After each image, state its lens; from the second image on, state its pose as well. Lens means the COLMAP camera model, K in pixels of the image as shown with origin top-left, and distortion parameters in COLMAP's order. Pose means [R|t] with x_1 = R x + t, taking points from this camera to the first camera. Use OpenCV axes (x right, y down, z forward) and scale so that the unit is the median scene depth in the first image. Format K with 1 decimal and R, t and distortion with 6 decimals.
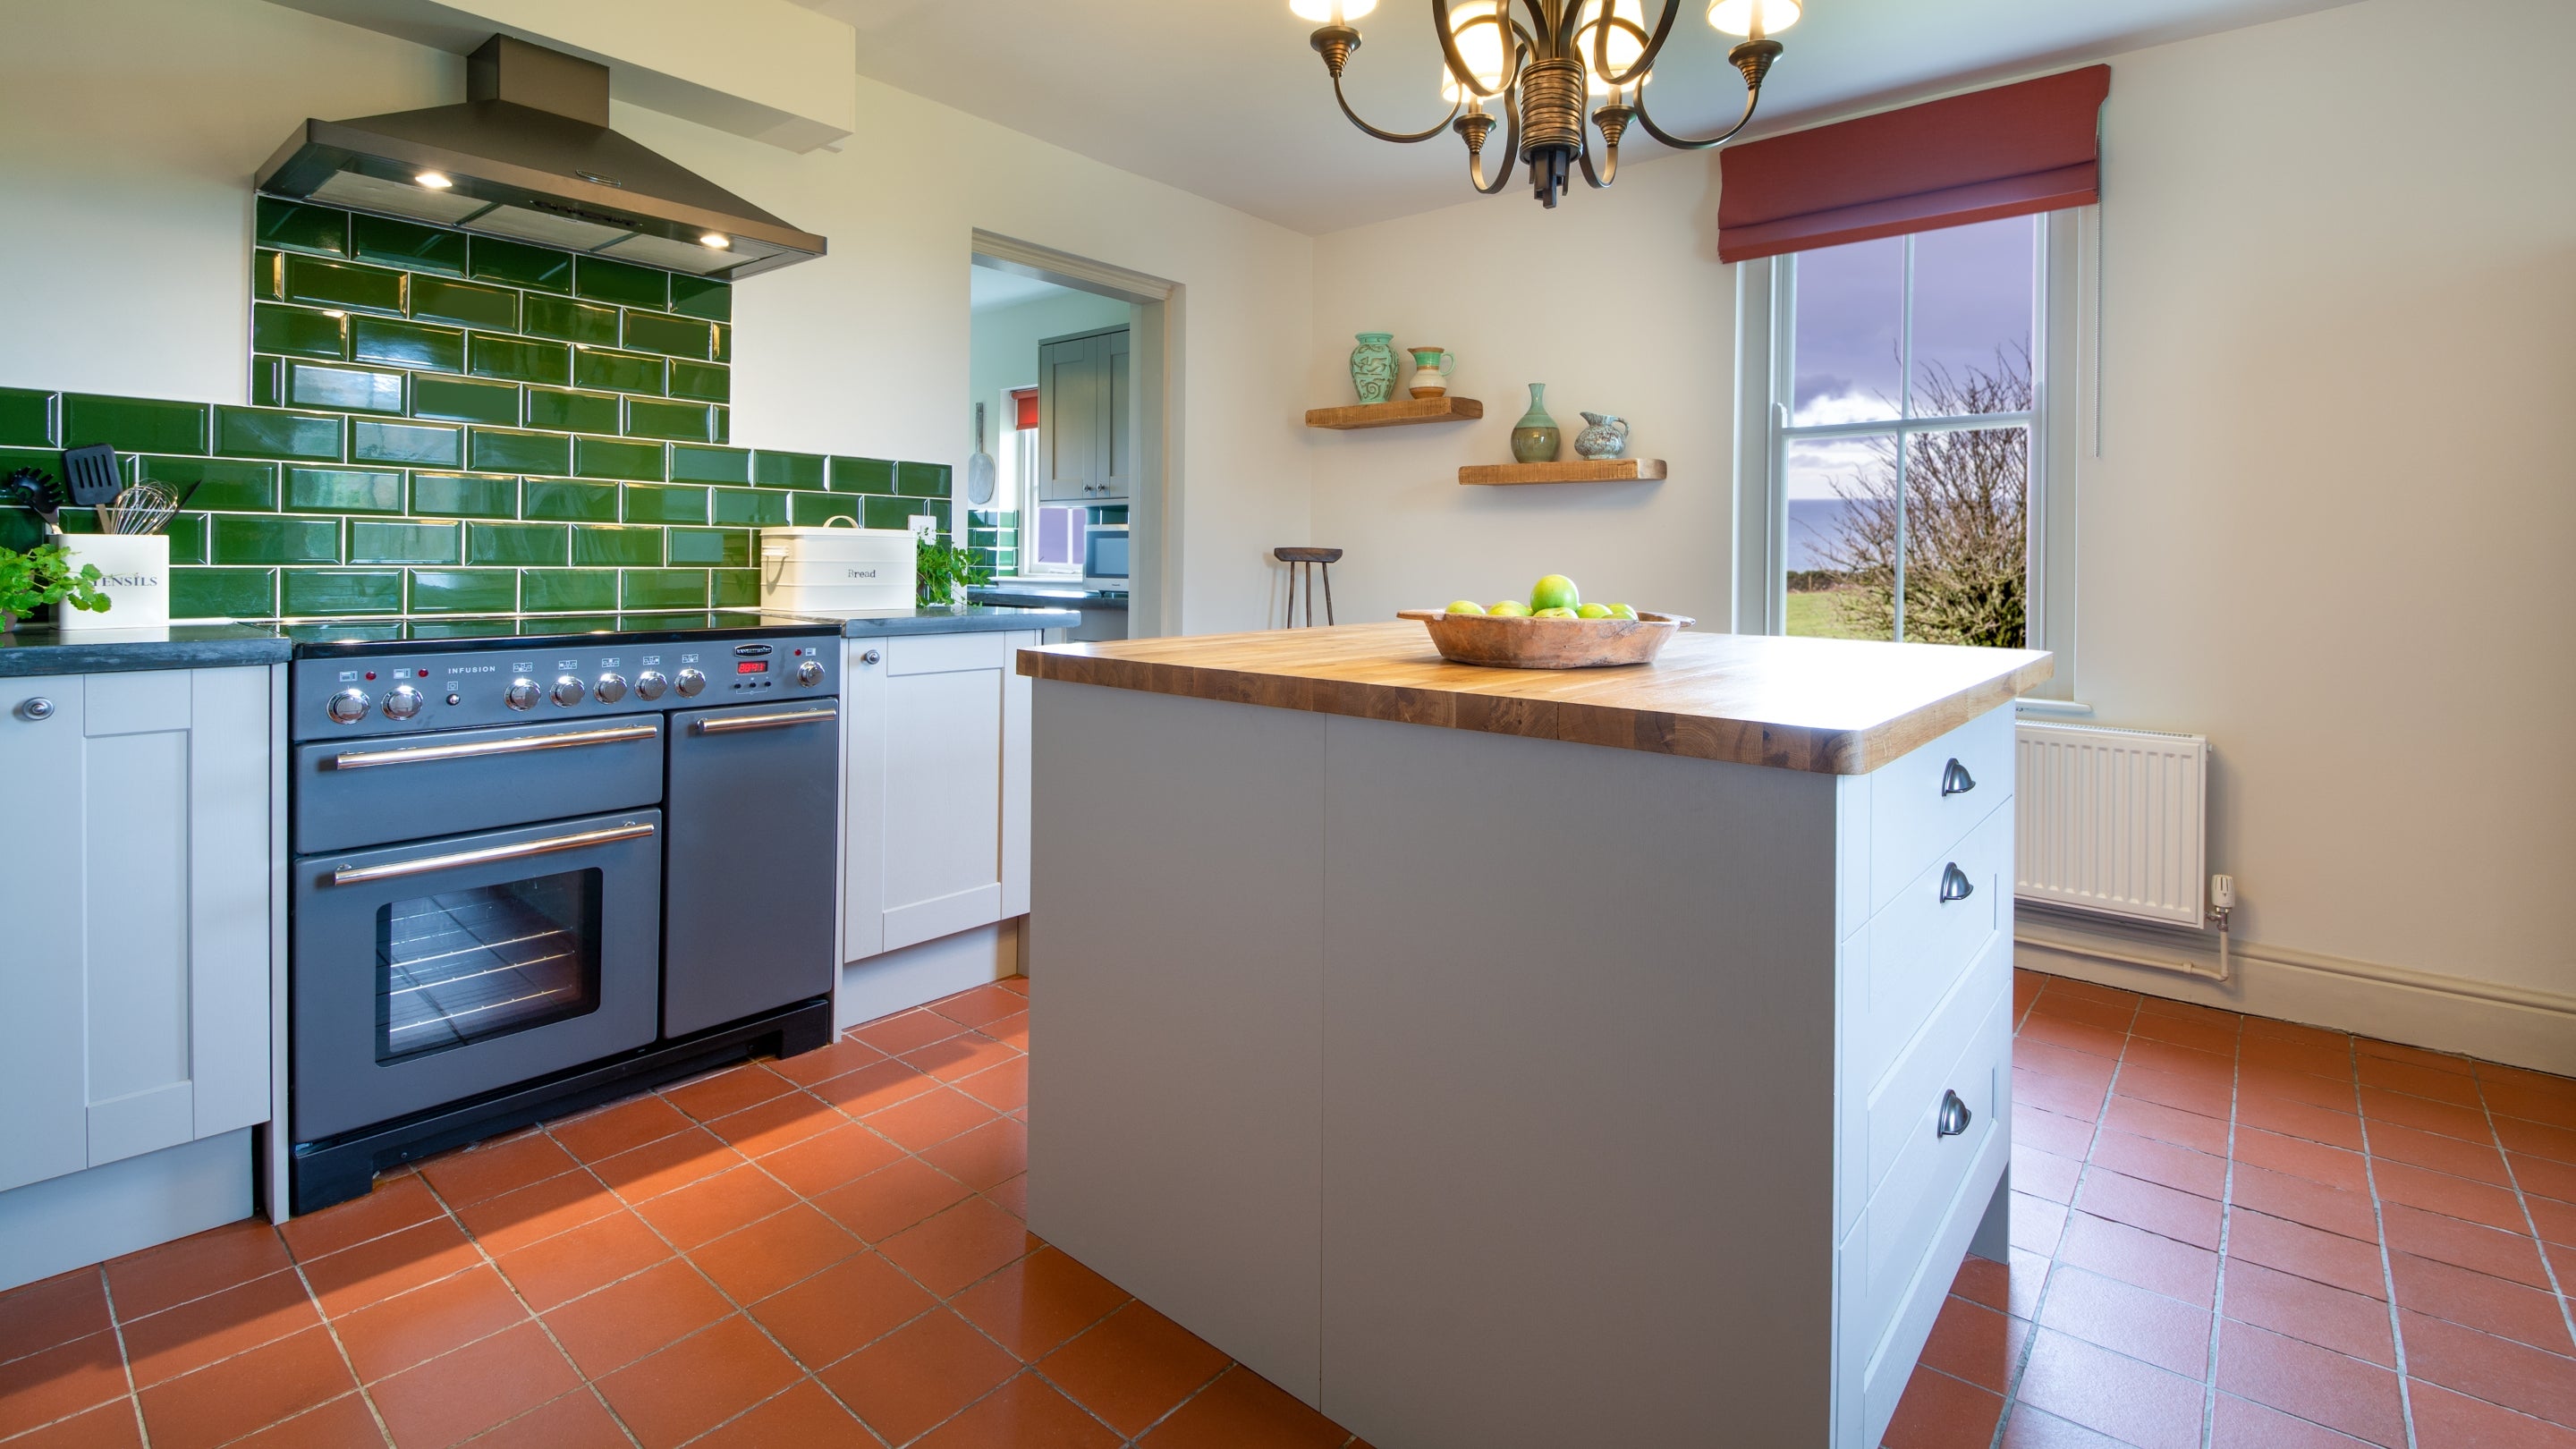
lens RADIAL K [[1131.1, 0, 1288.0], [0, 1131.1, 724.5], [0, 0, 1]] dist [-0.004151, -0.000611]
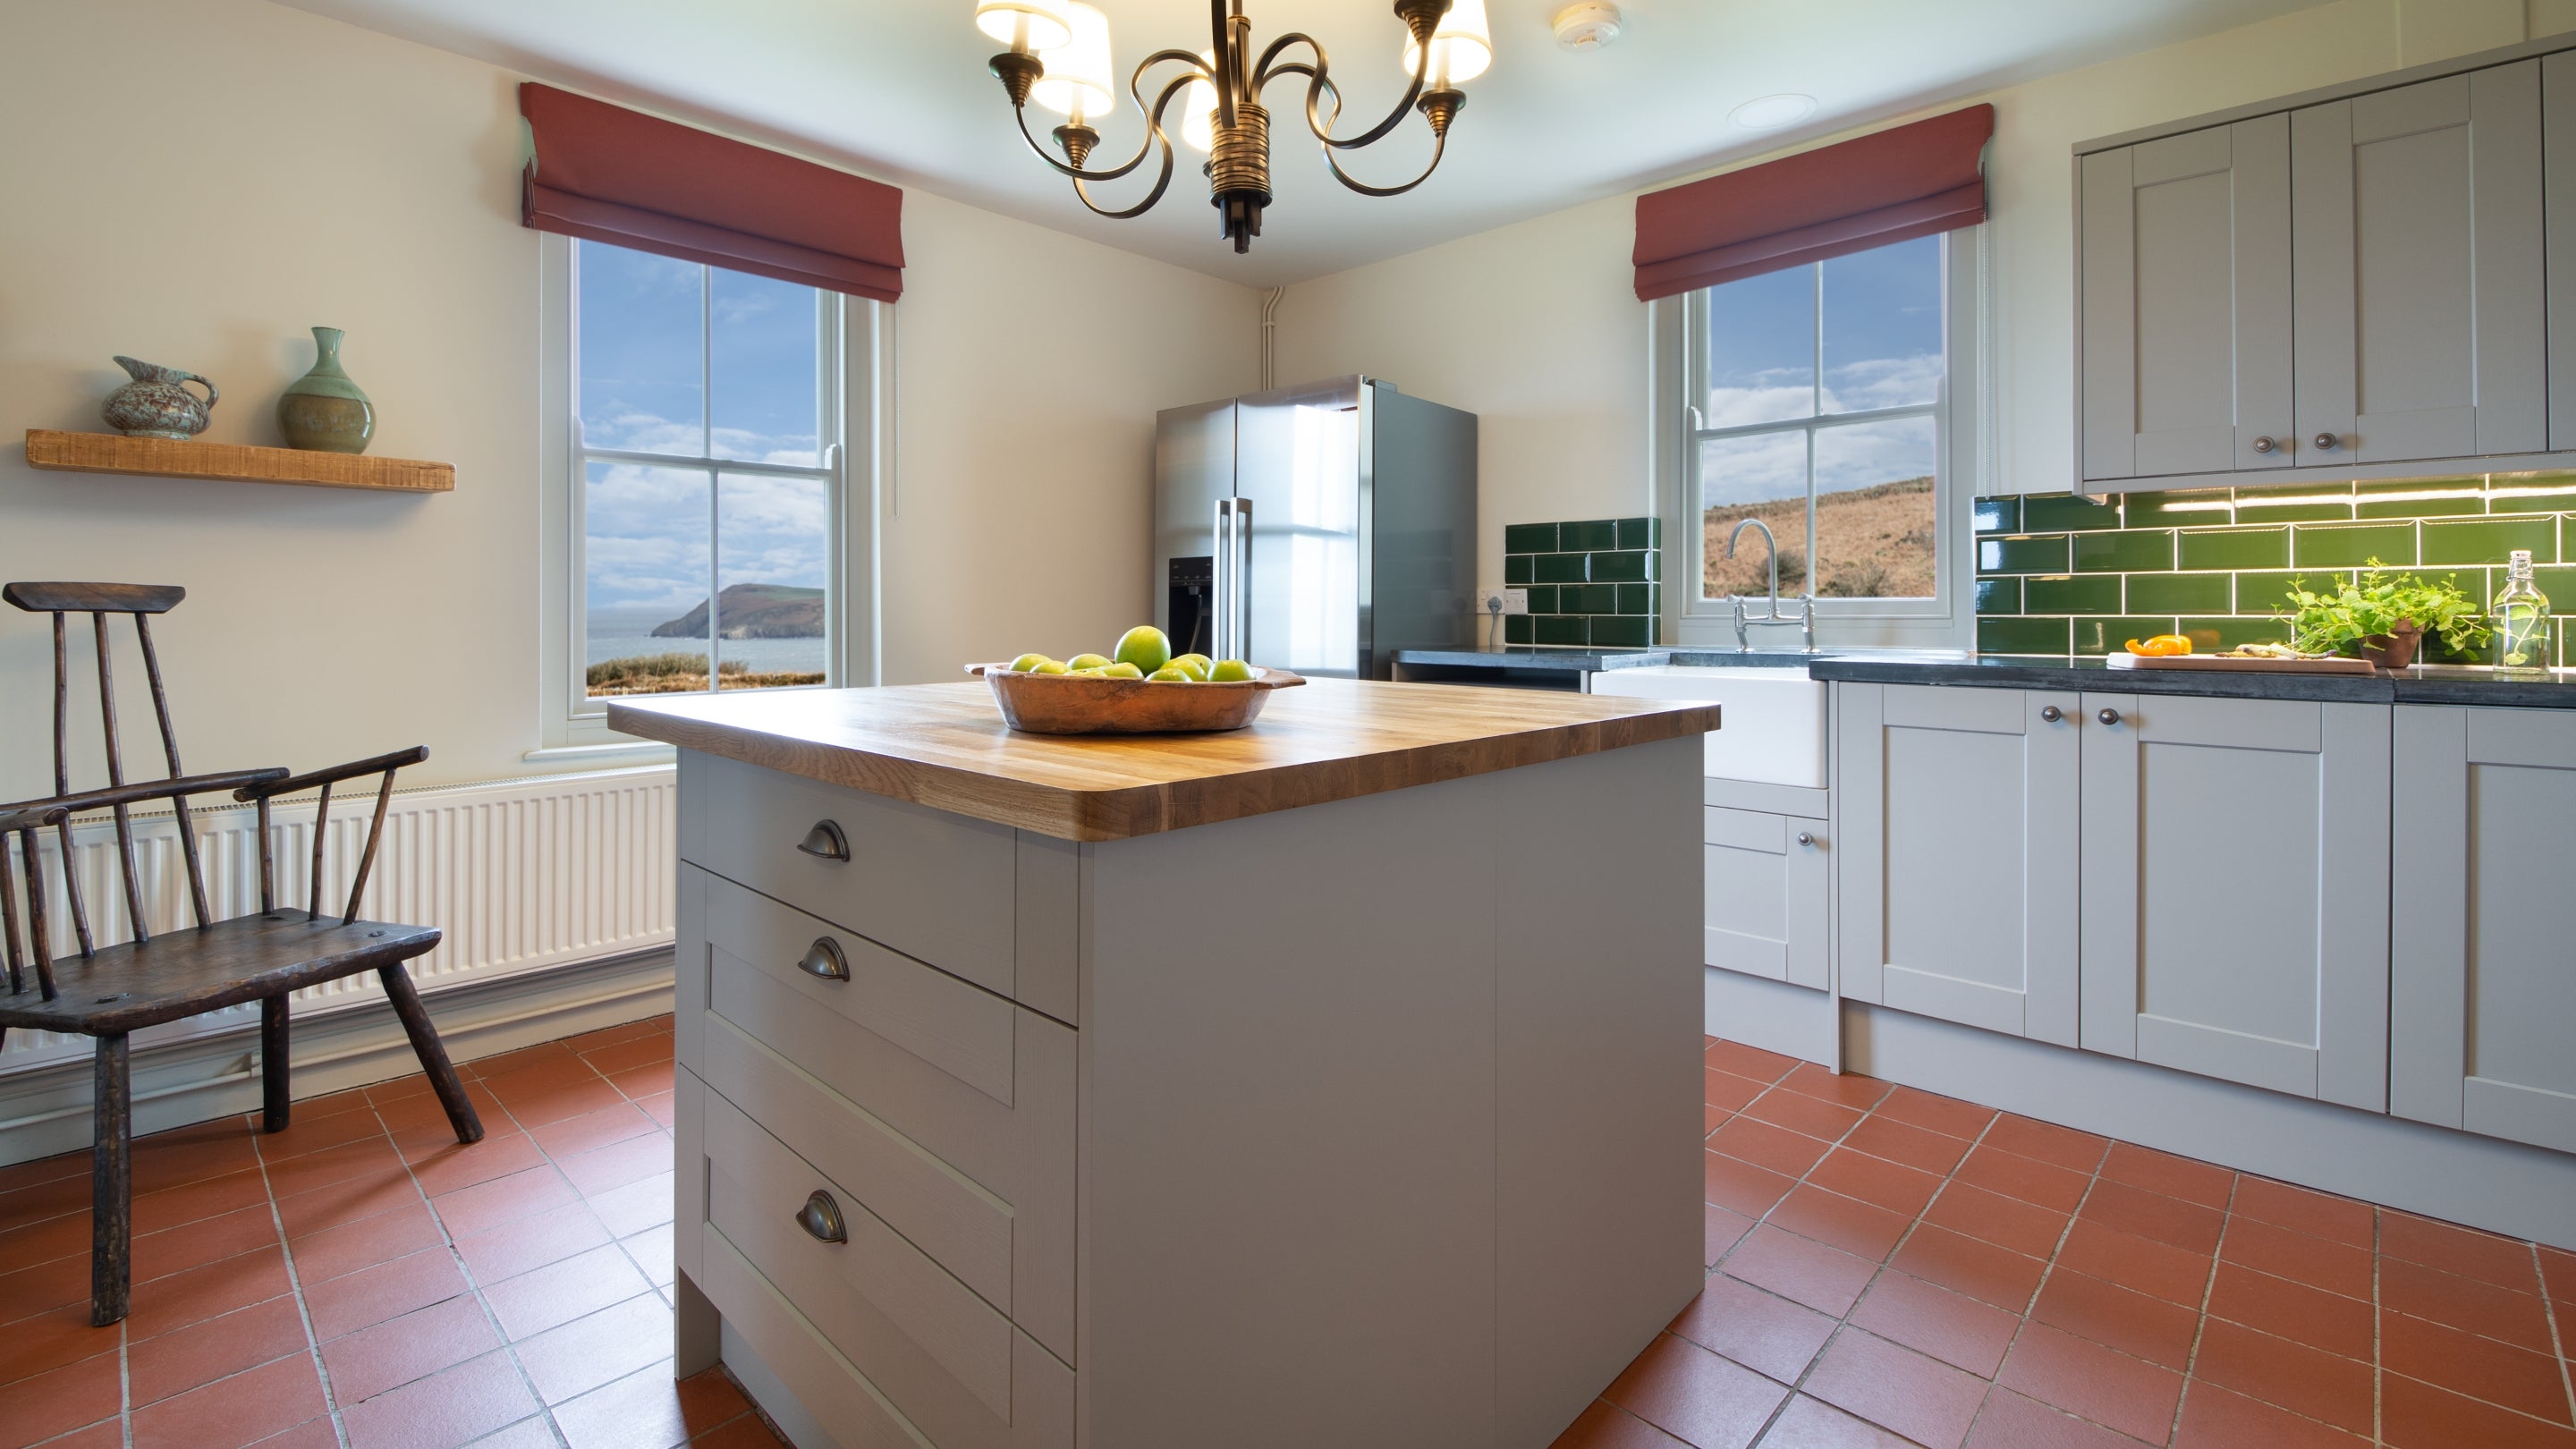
lens RADIAL K [[1131.1, 0, 1288.0], [0, 1131.1, 724.5], [0, 0, 1]] dist [-0.004151, -0.000611]
pose [[0.051003, -0.112399, 0.992353, -0.602641], [0.139774, 0.984670, 0.104345, -0.111947], [-0.988869, 0.133383, 0.065931, 0.704013]]
